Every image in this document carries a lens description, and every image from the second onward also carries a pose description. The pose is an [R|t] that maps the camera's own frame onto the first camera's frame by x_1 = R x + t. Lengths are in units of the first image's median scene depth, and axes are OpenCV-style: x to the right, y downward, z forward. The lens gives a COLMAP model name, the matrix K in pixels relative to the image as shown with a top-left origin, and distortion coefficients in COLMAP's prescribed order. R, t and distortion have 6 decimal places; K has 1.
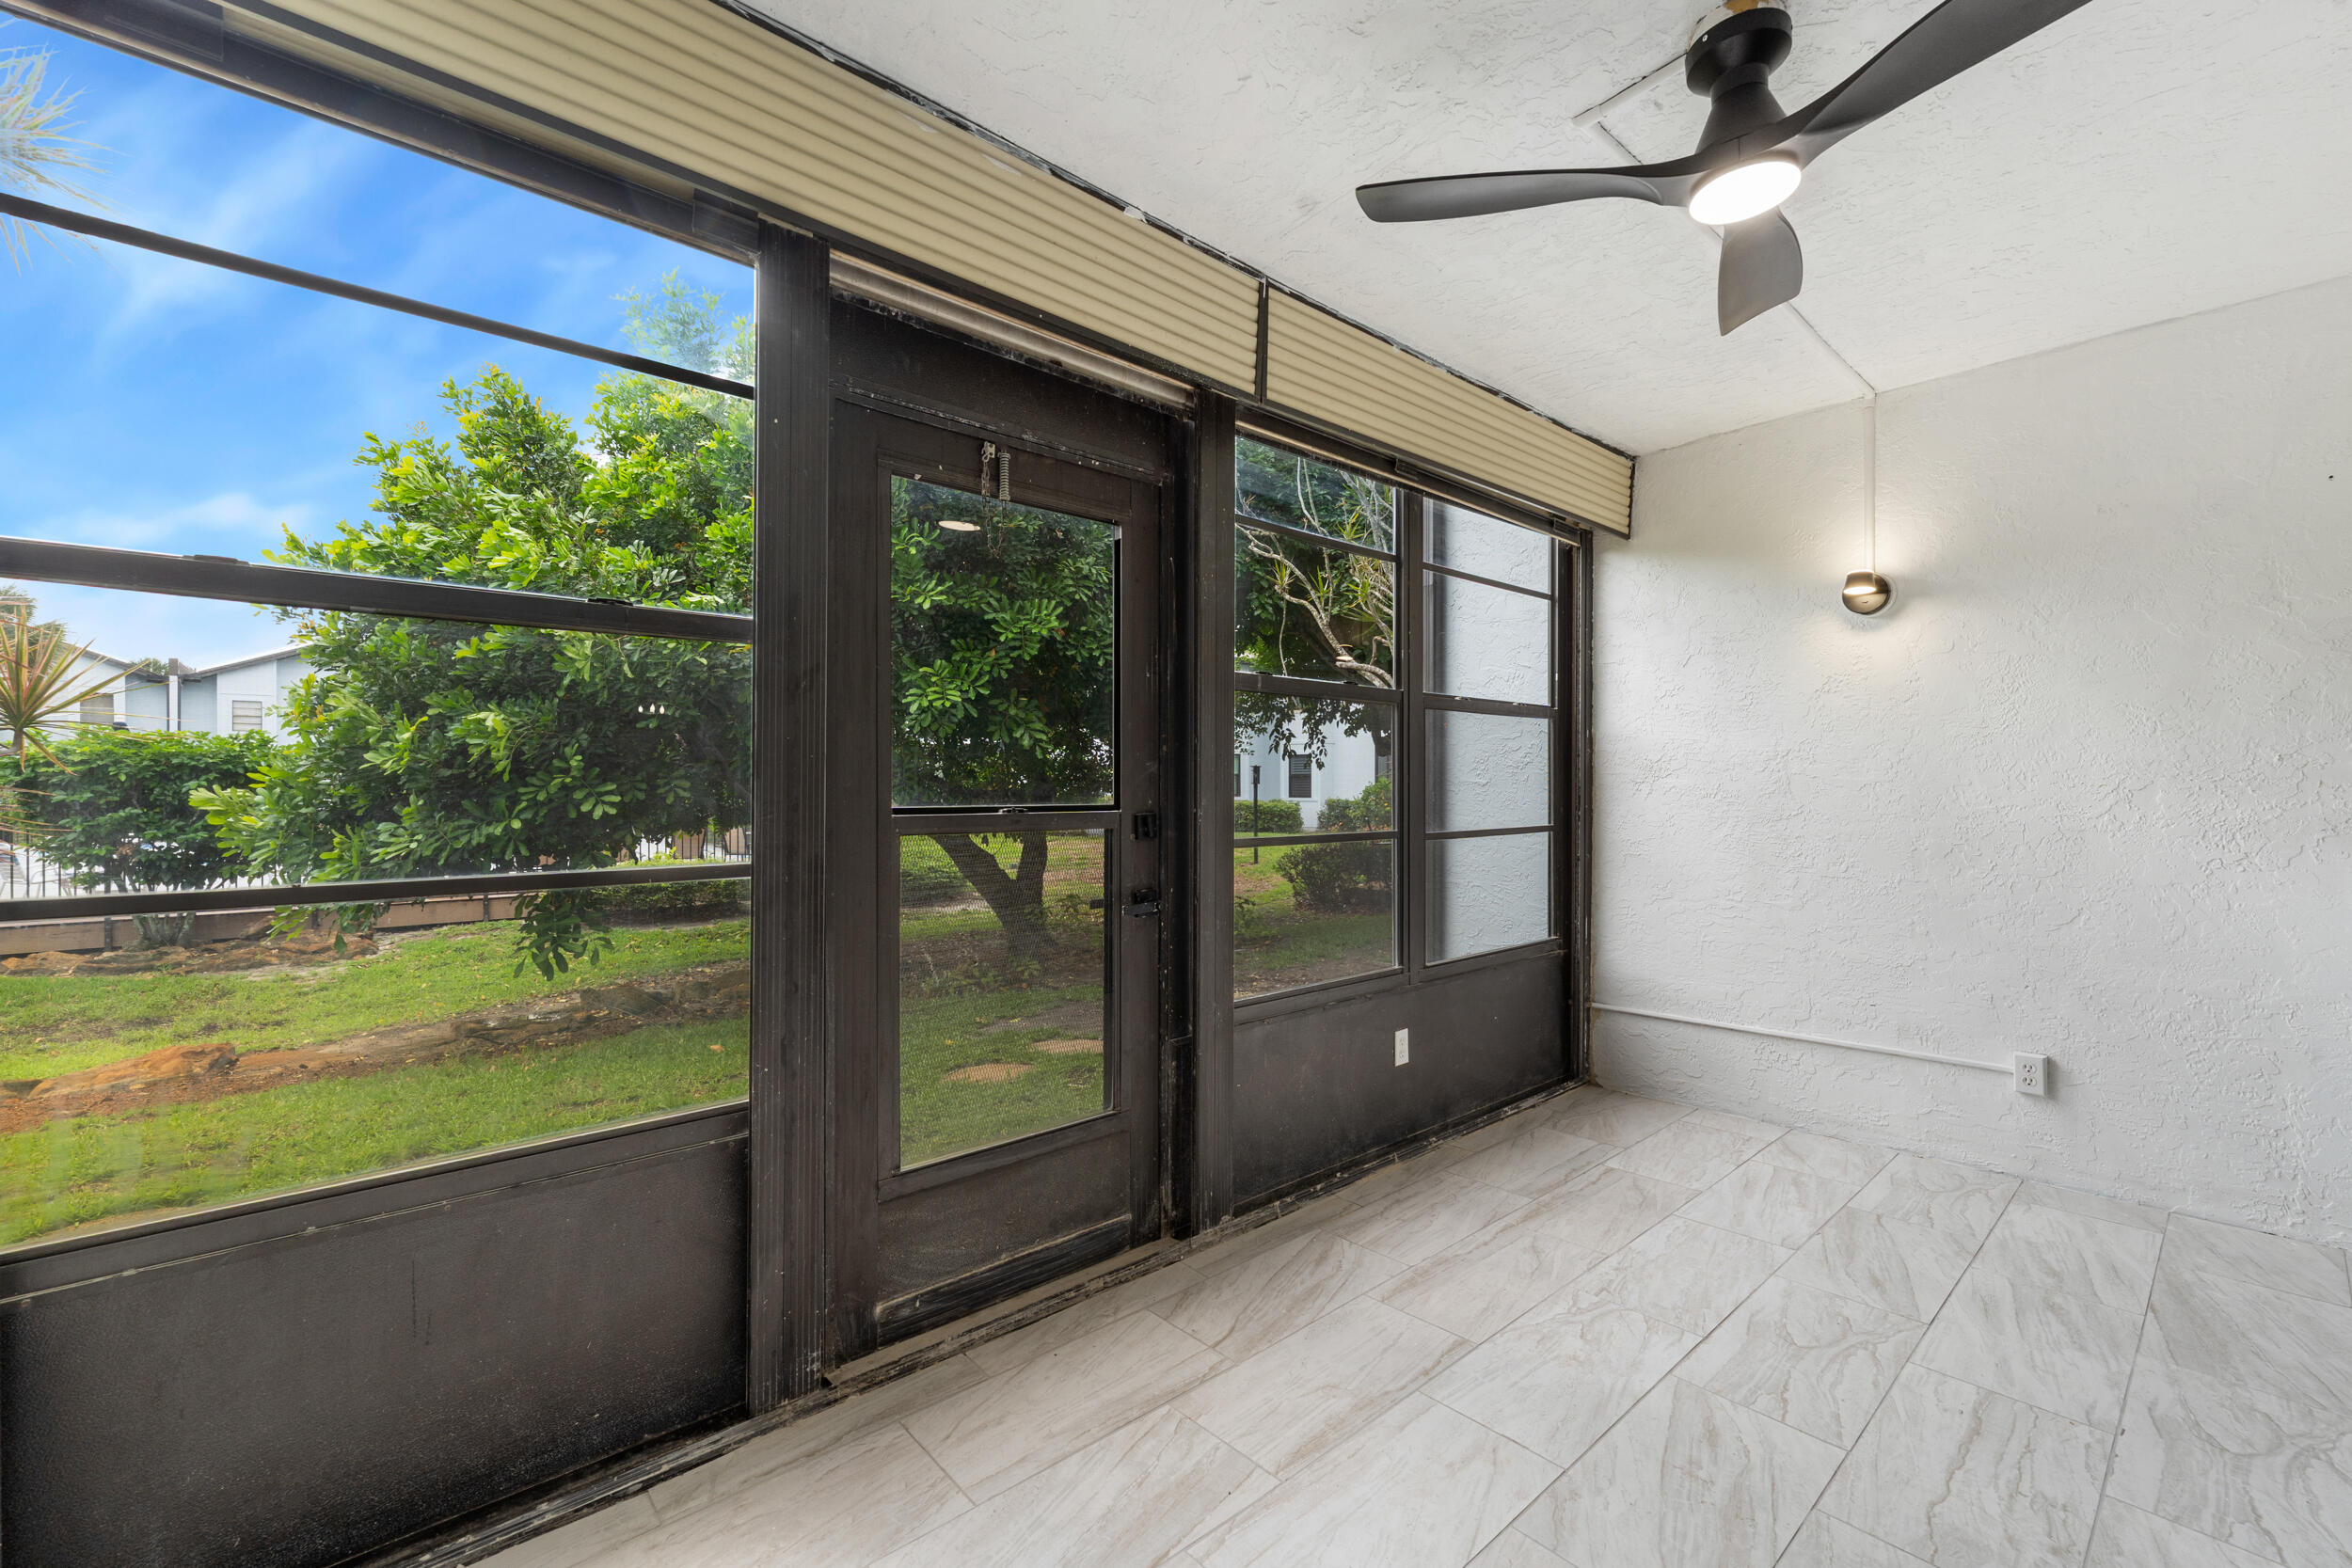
lens RADIAL K [[963.5, 0, 1179.0], [0, 963.5, 776.6], [0, 0, 1]] dist [0.002105, 0.000037]
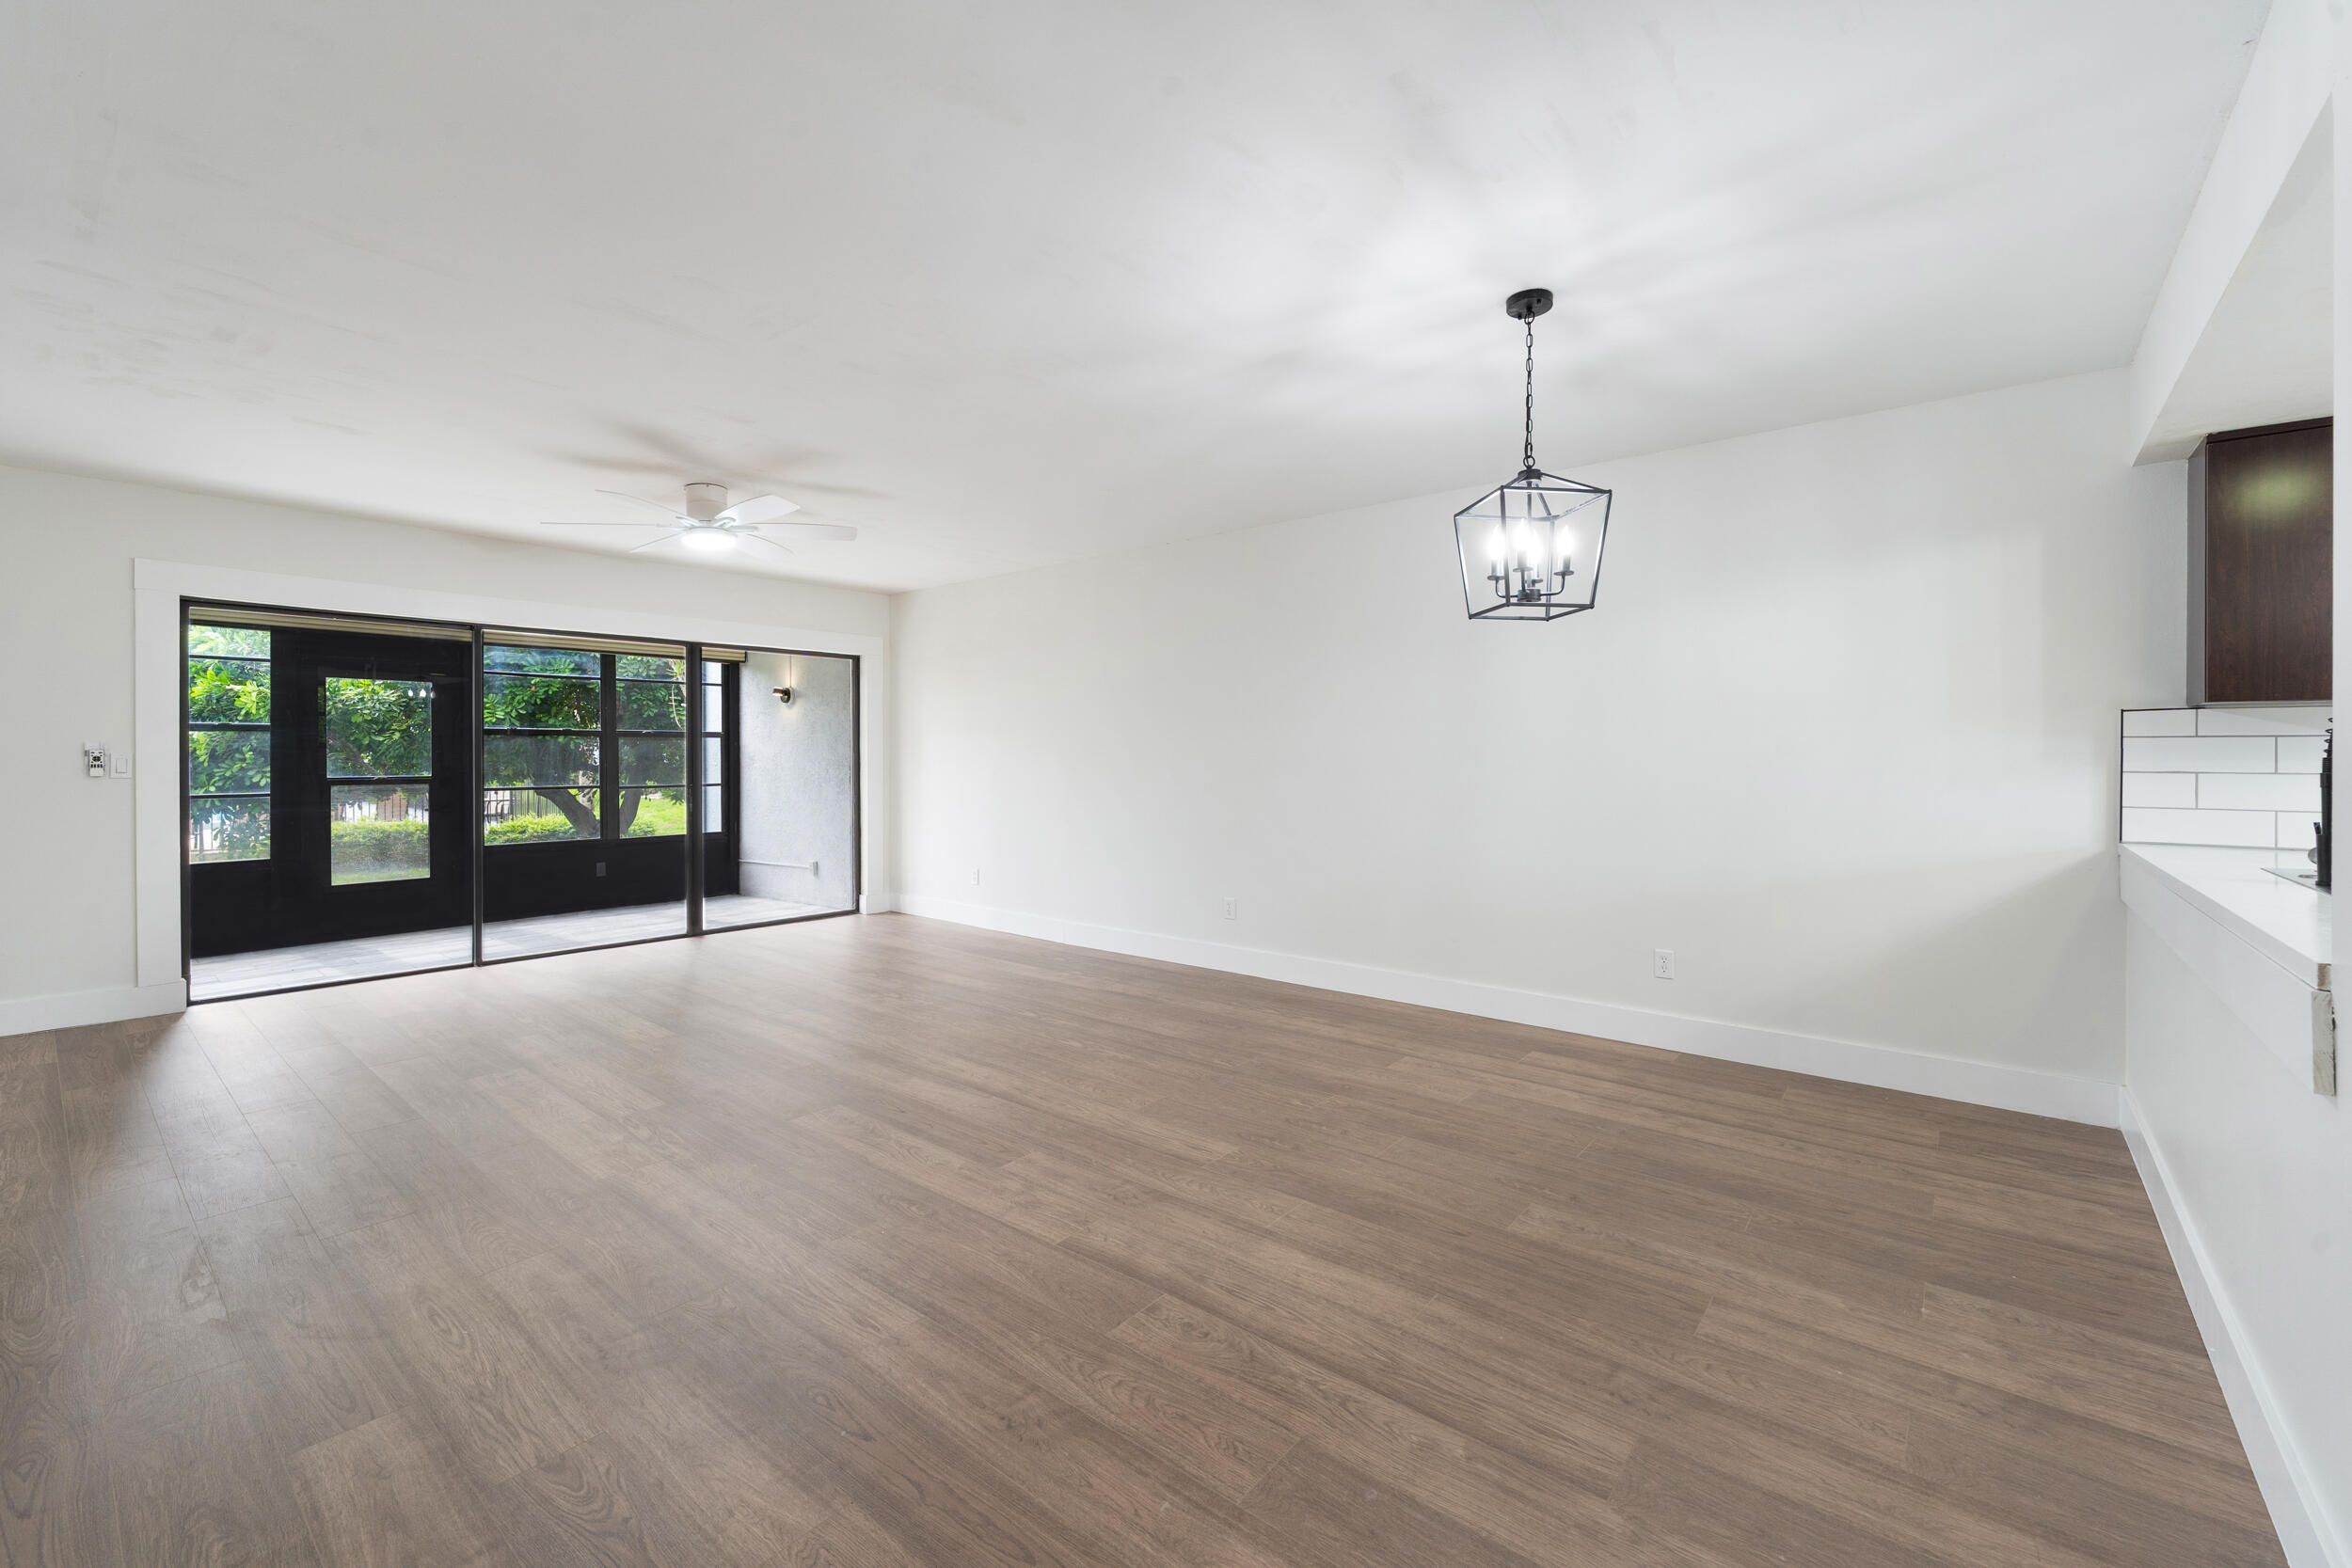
lens RADIAL K [[975.9, 0, 1172.7], [0, 975.9, 760.3], [0, 0, 1]] dist [0.000413, -0.000427]
pose [[0.988453, -0.003813, 0.151478, 0.860367], [0.003327, 0.999988, 0.003459, -0.006032], [-0.151489, -0.002915, 0.988455, -1.143320]]
